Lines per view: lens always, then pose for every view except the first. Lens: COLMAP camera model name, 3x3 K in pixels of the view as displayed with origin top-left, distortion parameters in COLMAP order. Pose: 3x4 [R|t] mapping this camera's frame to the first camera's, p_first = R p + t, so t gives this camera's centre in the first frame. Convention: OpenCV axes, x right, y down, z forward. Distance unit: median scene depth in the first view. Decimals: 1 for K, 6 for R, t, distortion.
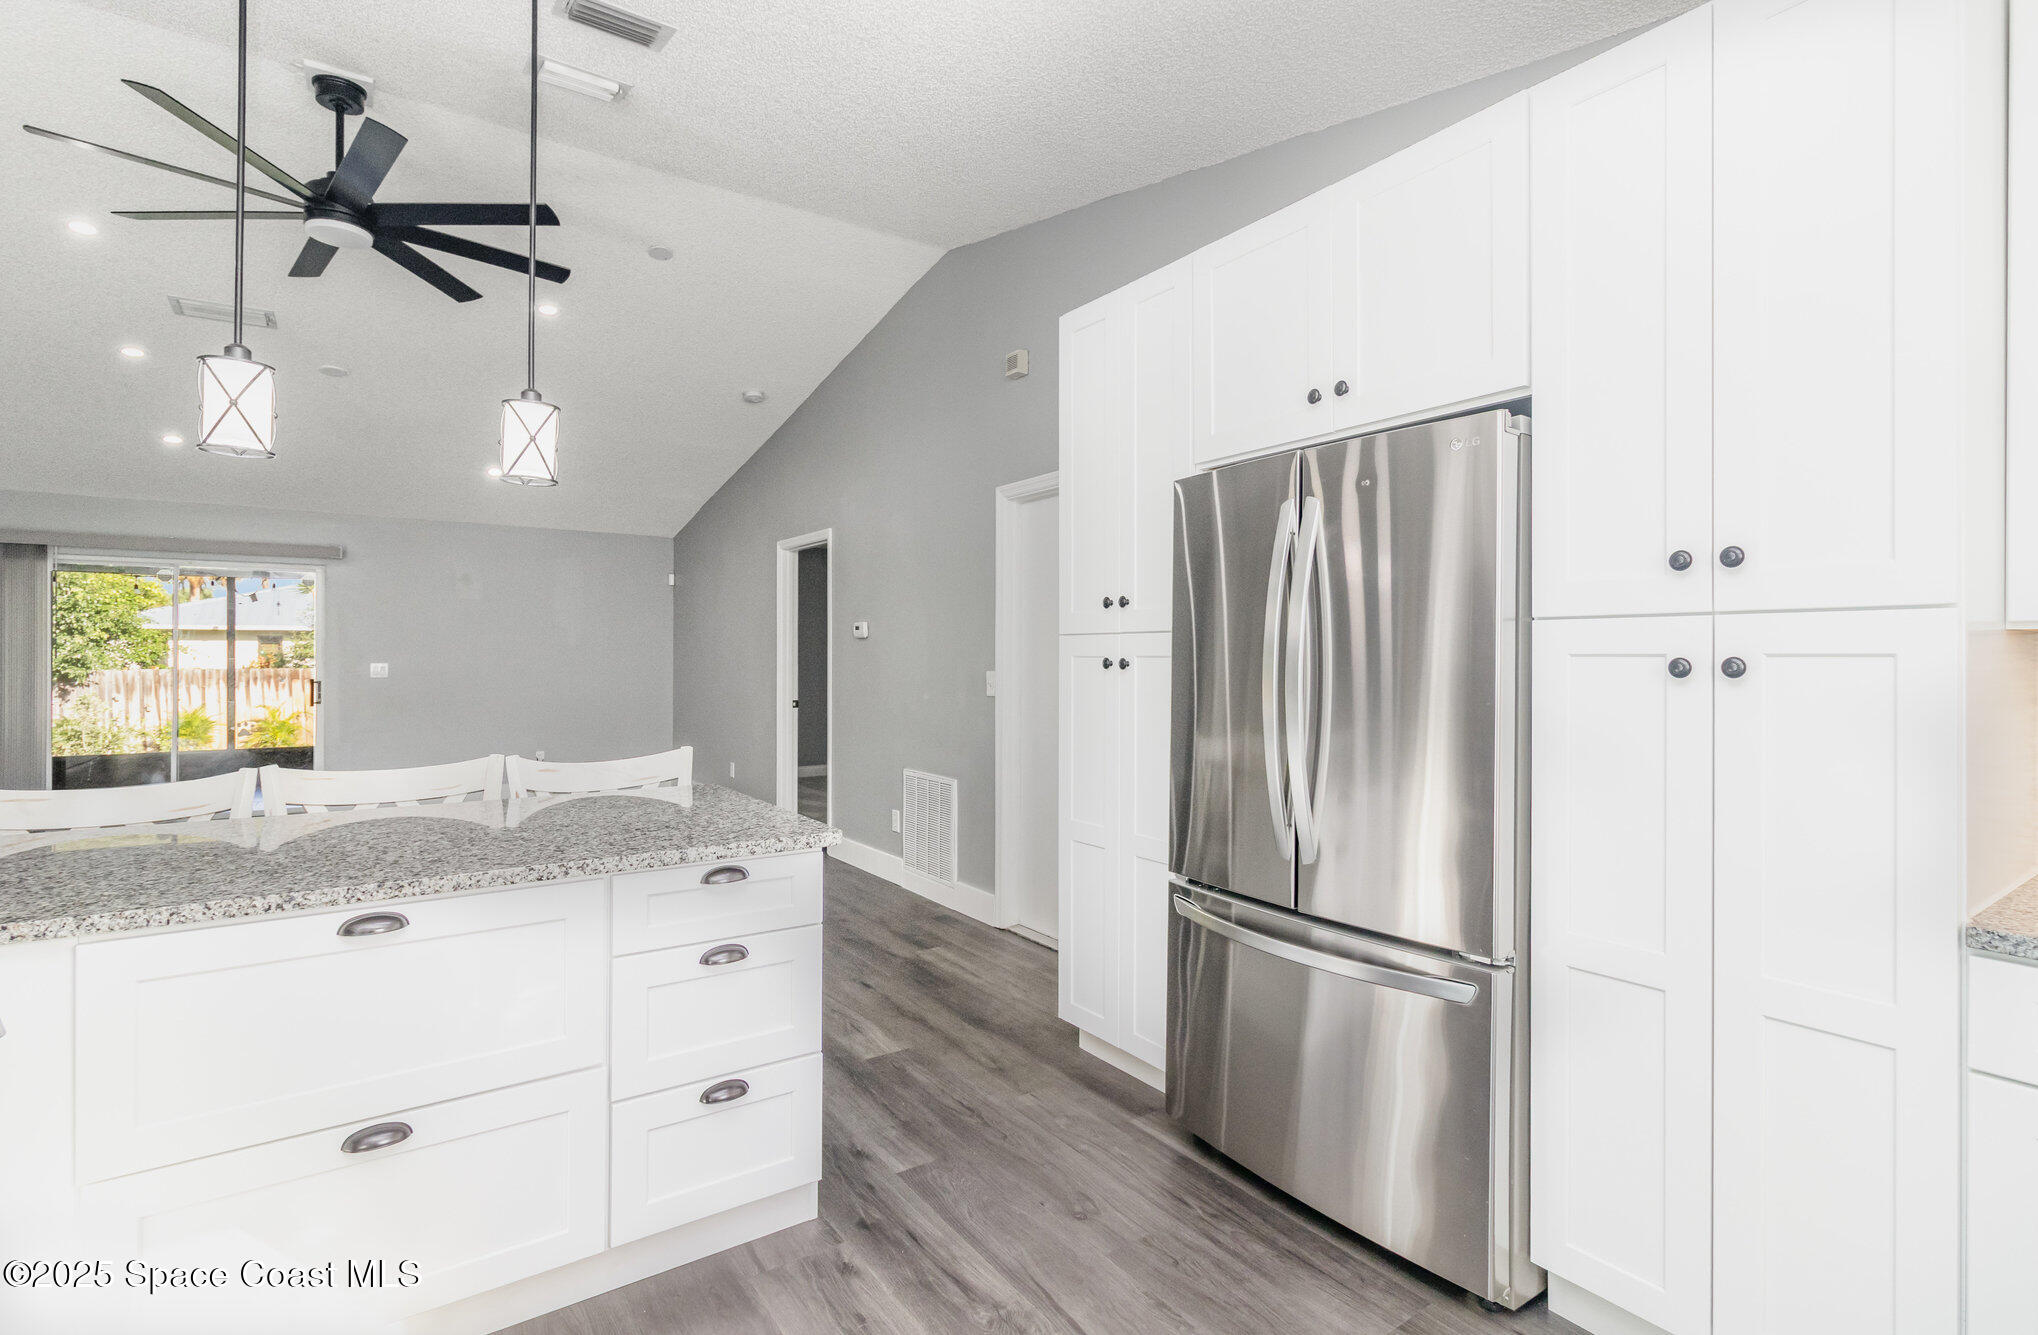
lens RADIAL K [[941.3, 0, 1030.0], [0, 941.3, 657.1], [0, 0, 1]] dist [-0.000234, -0.000452]
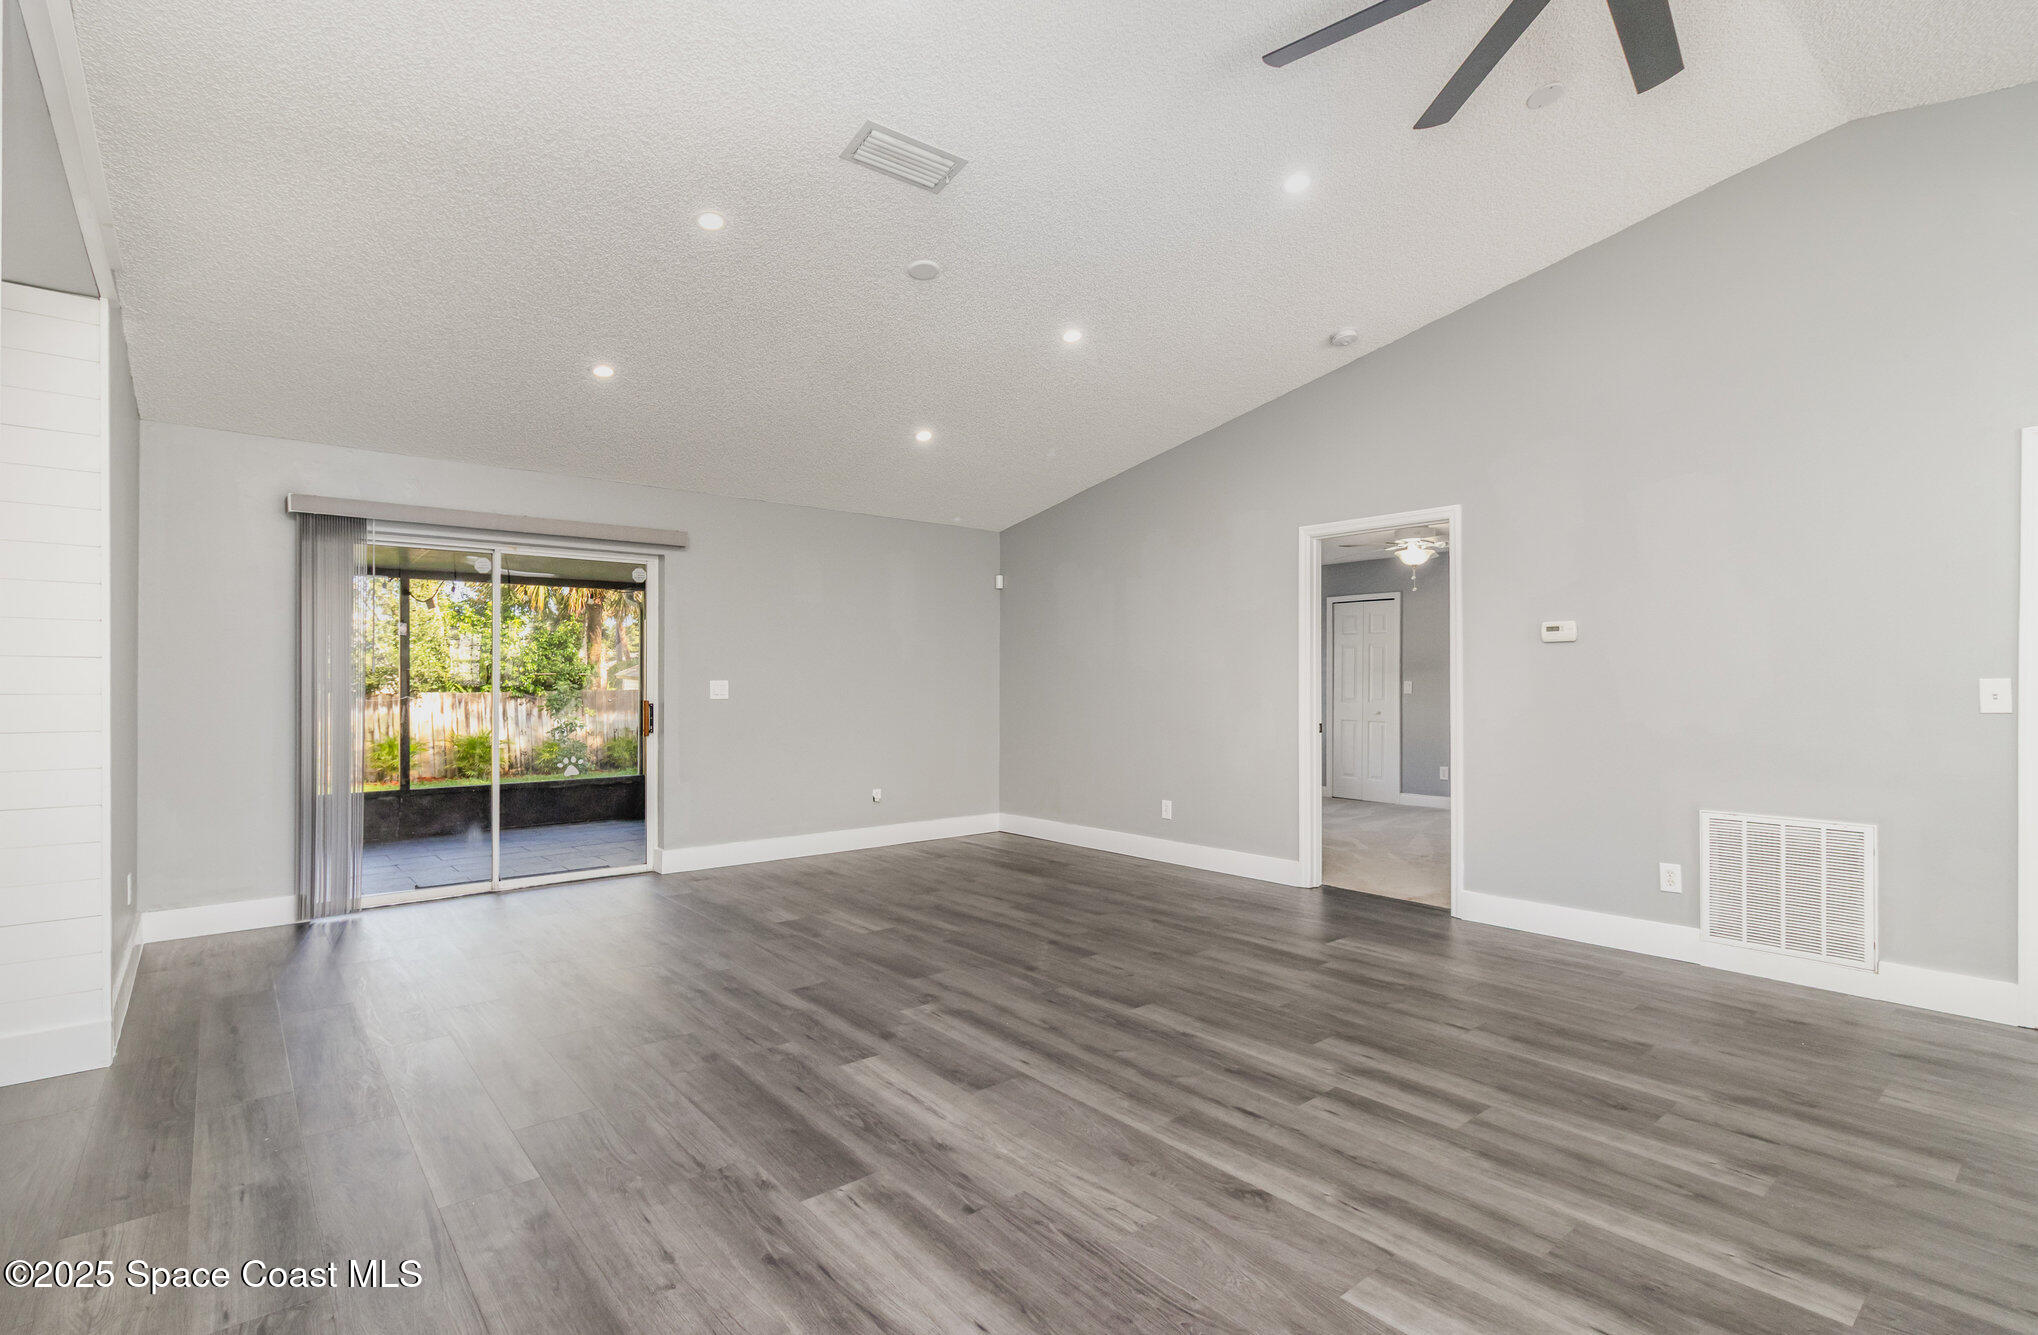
lens RADIAL K [[941.3, 0, 1007.2], [0, 941.3, 677.2], [0, 0, 1]] dist [-0.000234, -0.000452]
pose [[0.997225, -0.003085, 0.074384, -0.208015], [0.003412, 0.999985, -0.004268, 0.003348], [-0.074370, 0.004510, 0.997221, 0.077218]]
